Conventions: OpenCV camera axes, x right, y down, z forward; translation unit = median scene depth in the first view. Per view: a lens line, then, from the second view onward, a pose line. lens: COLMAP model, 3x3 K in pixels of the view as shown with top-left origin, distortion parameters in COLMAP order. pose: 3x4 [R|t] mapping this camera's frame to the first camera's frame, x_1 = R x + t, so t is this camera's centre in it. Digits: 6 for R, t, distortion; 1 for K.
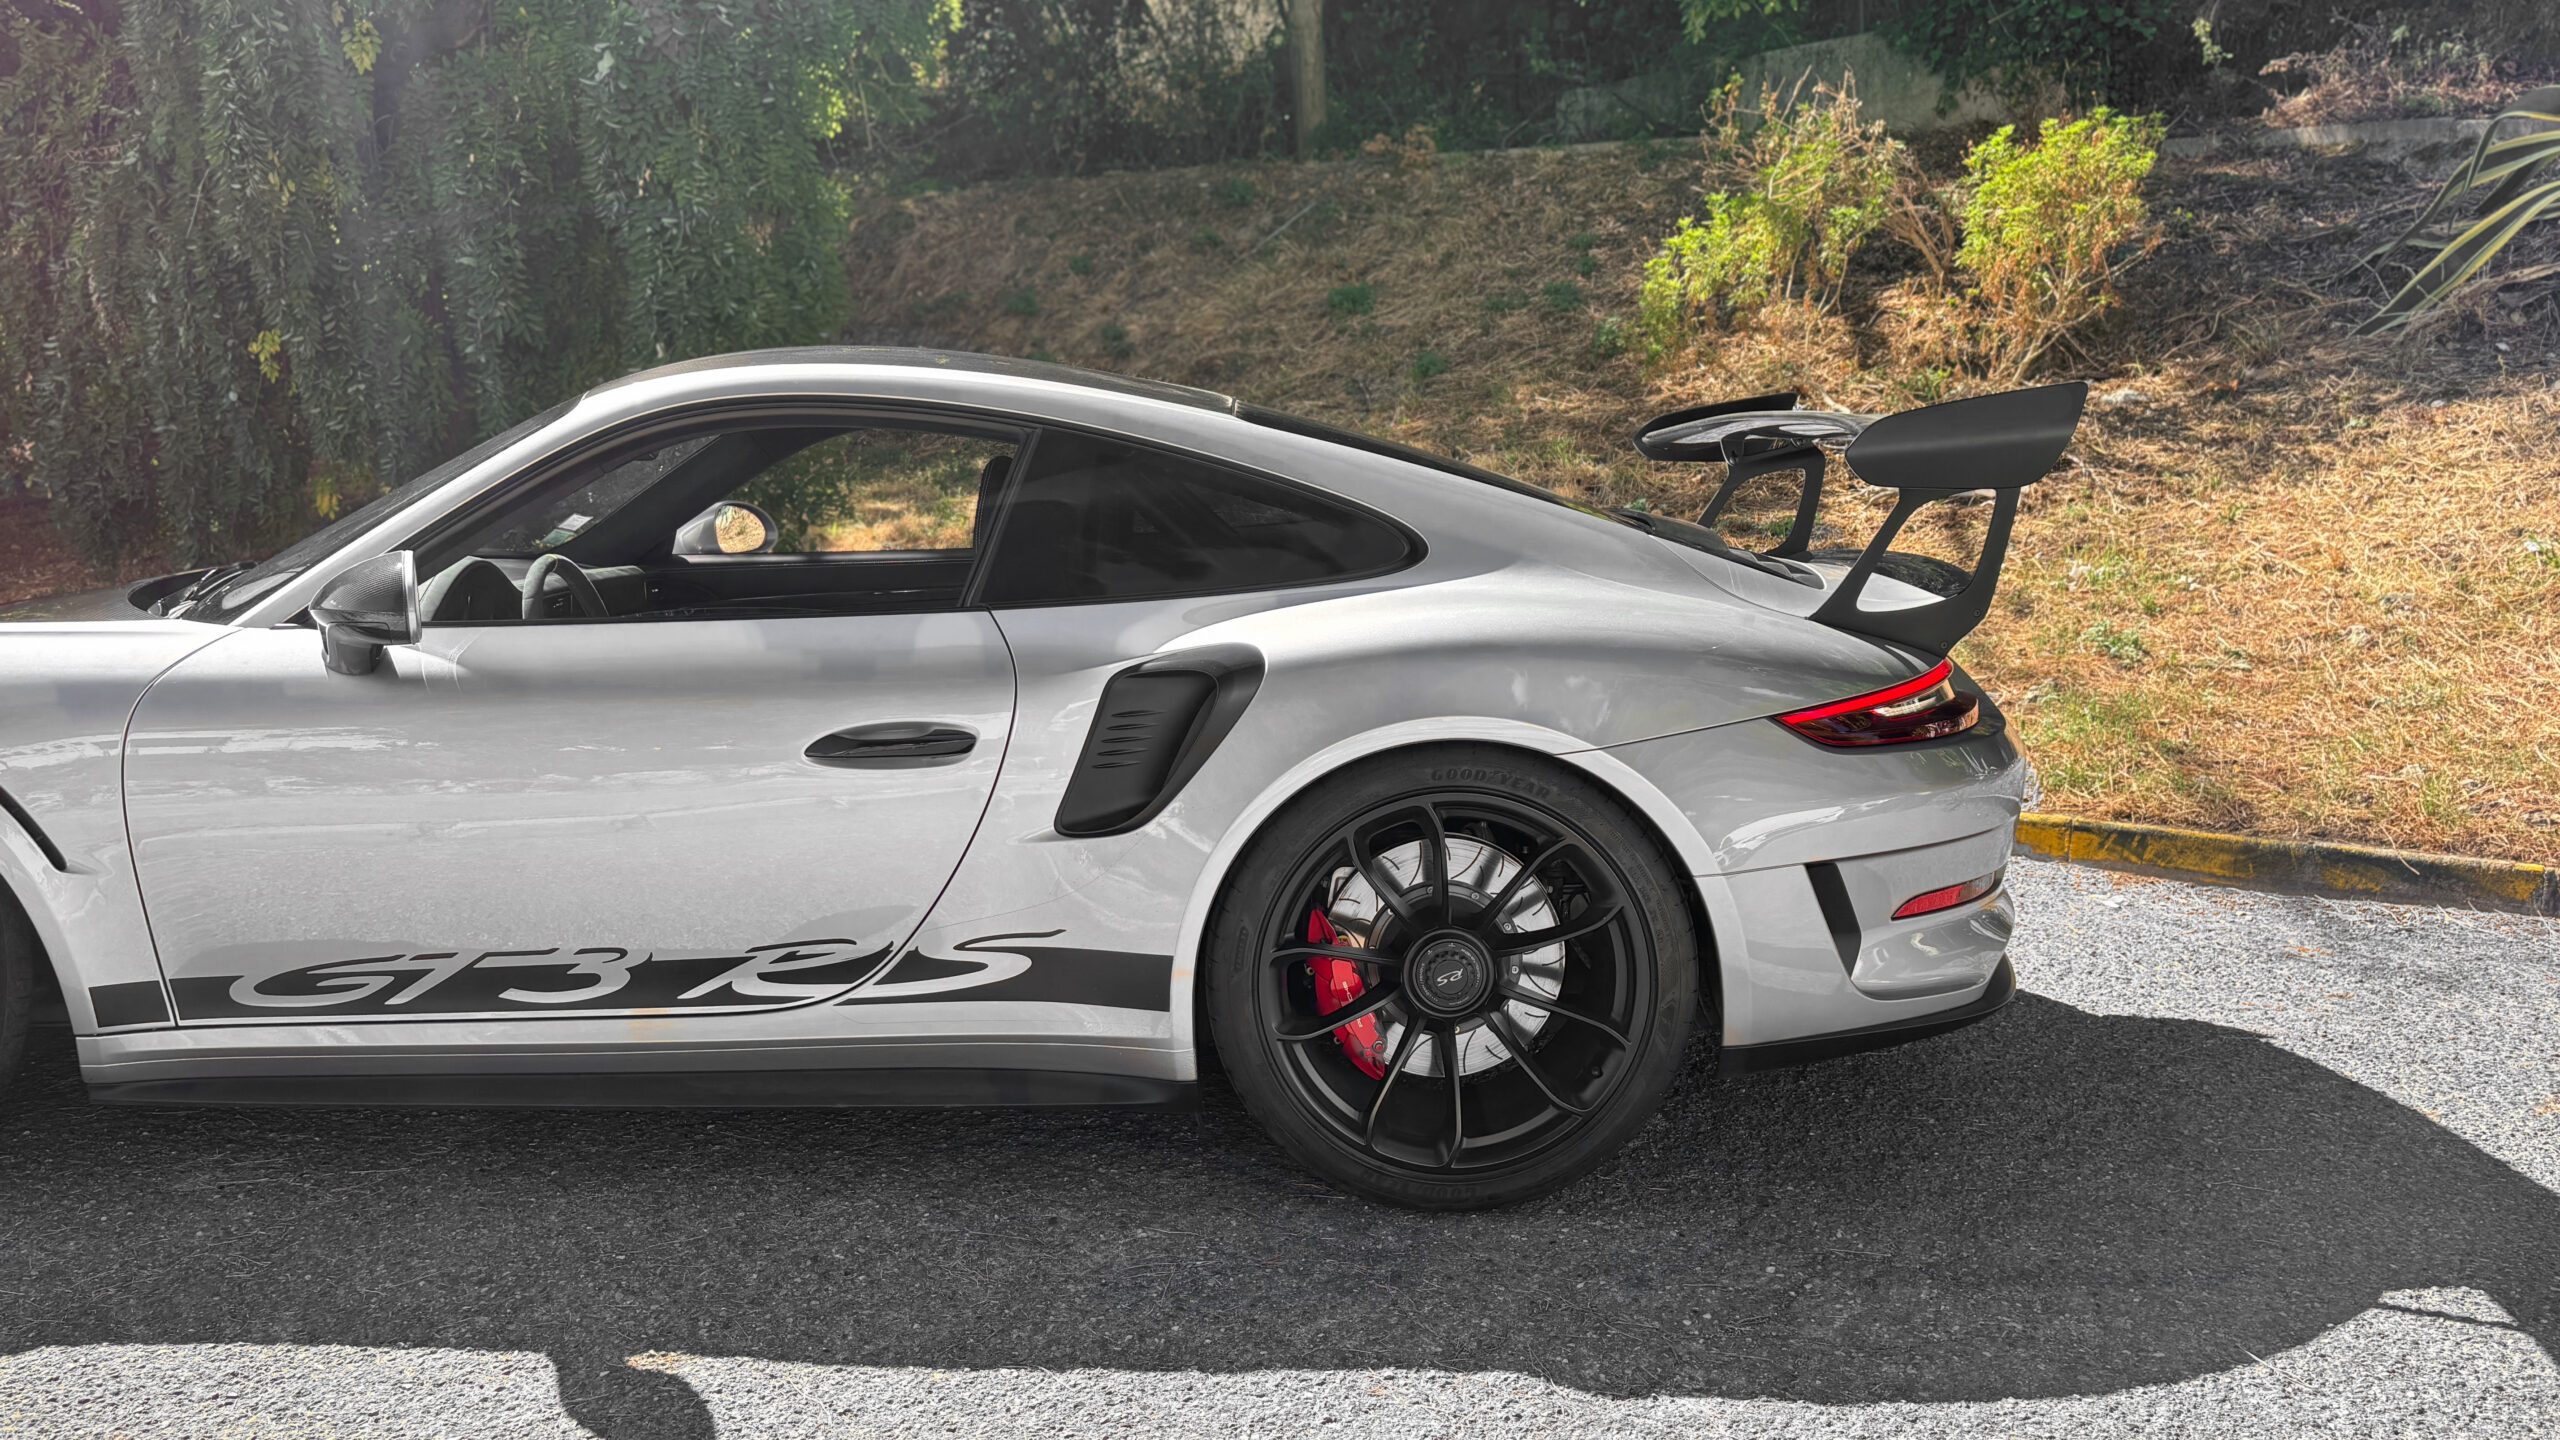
lens RADIAL K [[1928.9, 0, 1272.1], [0, 1928.9, 733.2], [0, 0, 1]] dist [0.044599, -0.039326]
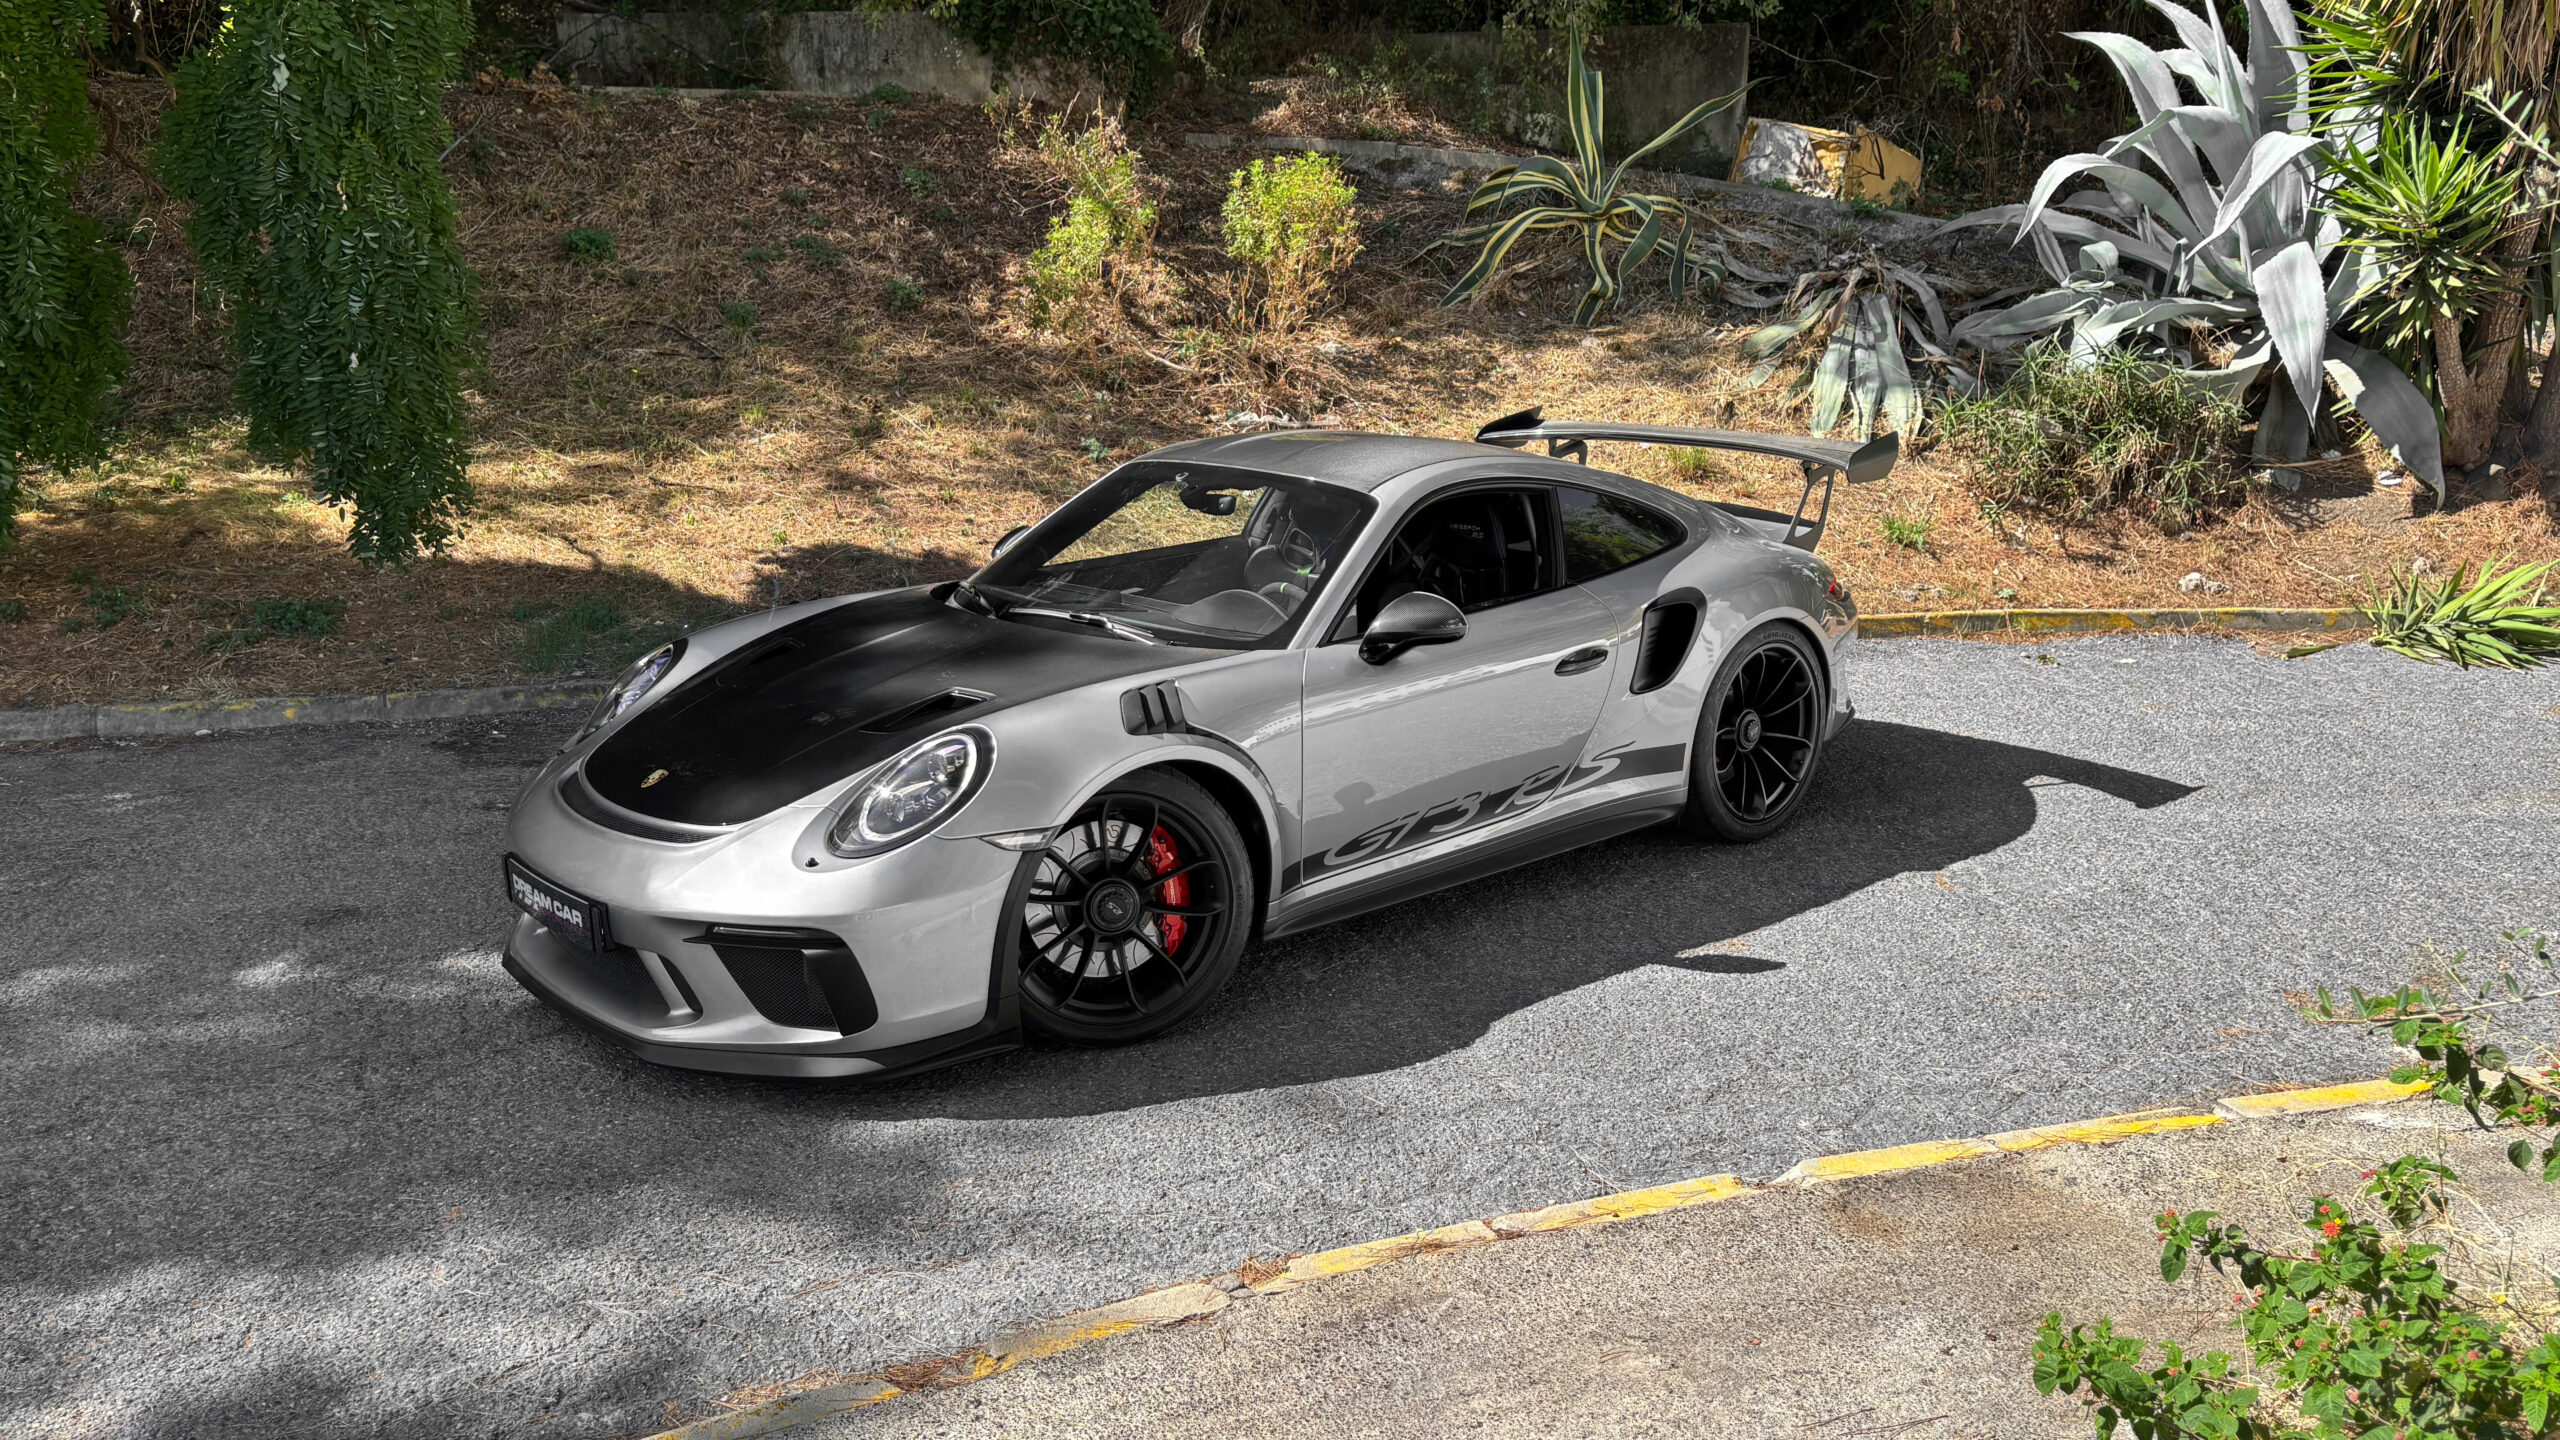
lens RADIAL K [[1924.1, 0, 1295.8], [0, 1924.1, 746.8], [0, 0, 1]] dist [0.027926, -0.002124]
pose [[0.732539, -0.173474, 0.658250, -1.006798], [0.113755, 0.984582, 0.132882, -0.116816], [-0.671153, -0.022462, 0.740978, -0.140620]]
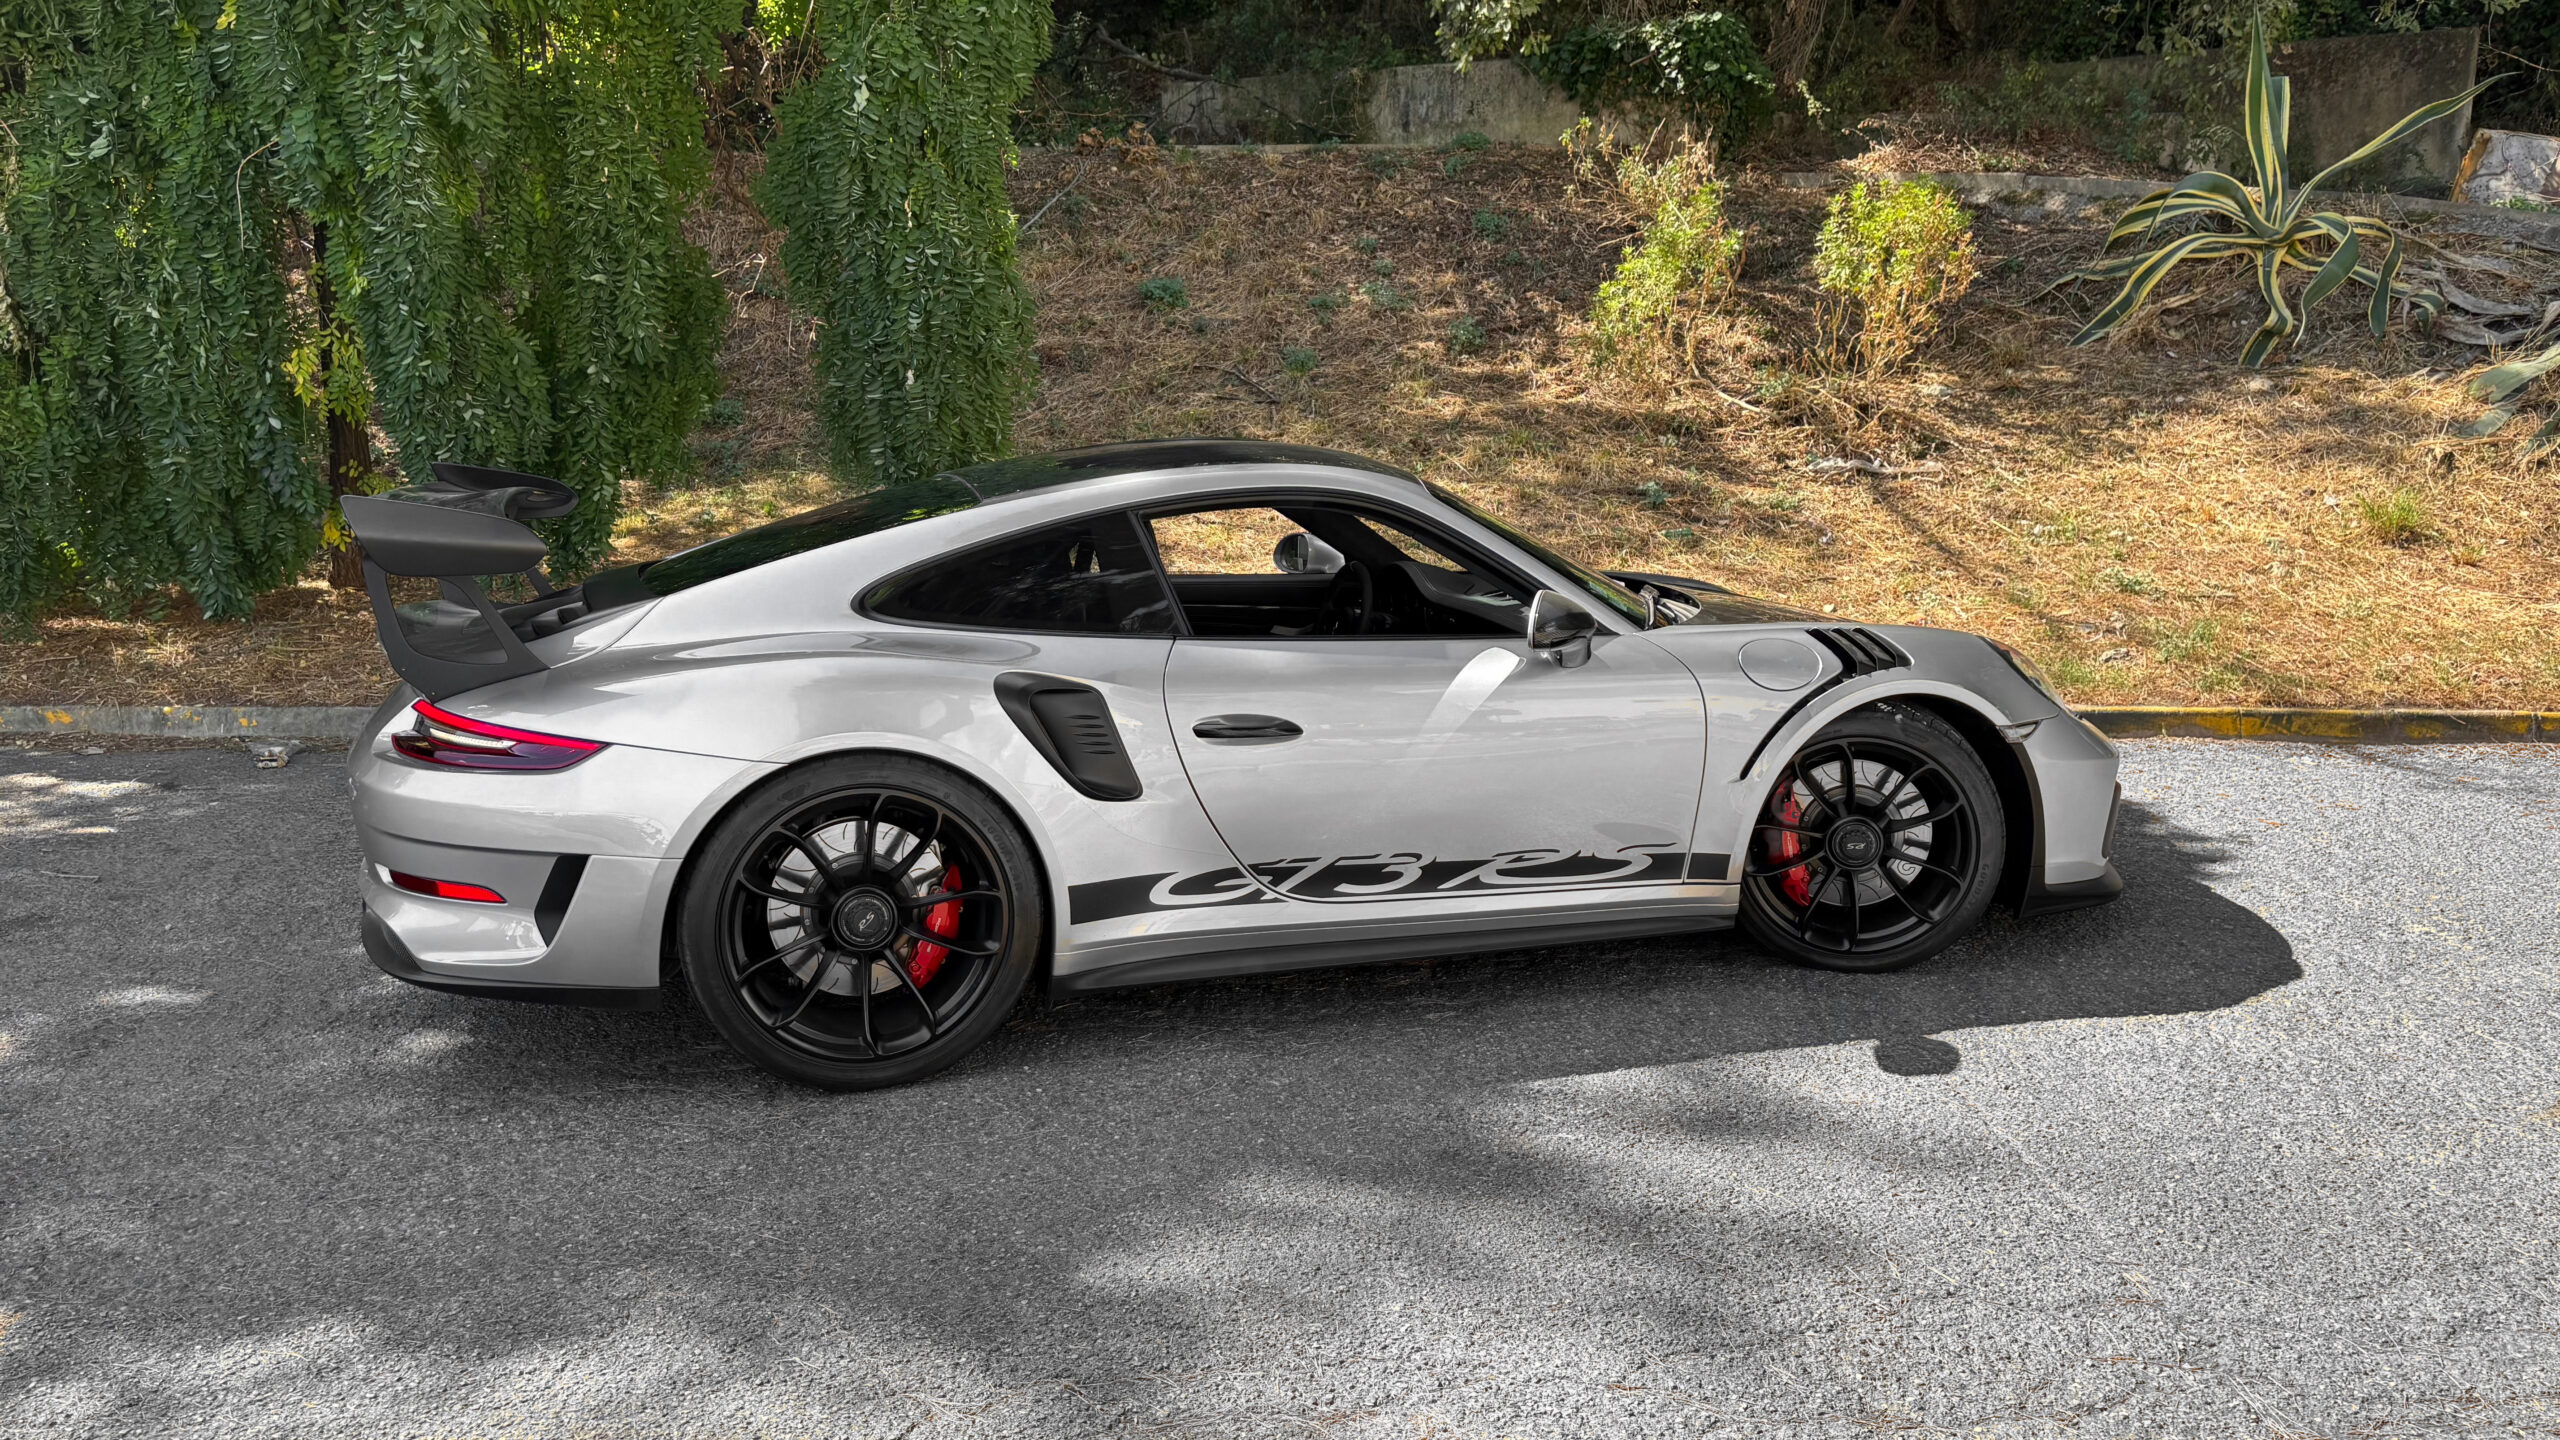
lens RADIAL K [[1933.1, 0, 1285.7], [0, 1933.1, 735.2], [0, 0, 1]] dist [0.041241, -0.041531]
pose [[0.901363, -0.092620, 0.423043, -0.894169], [0.077963, 0.995606, 0.051861, -0.071126], [-0.425988, -0.013764, 0.904624, -0.018035]]
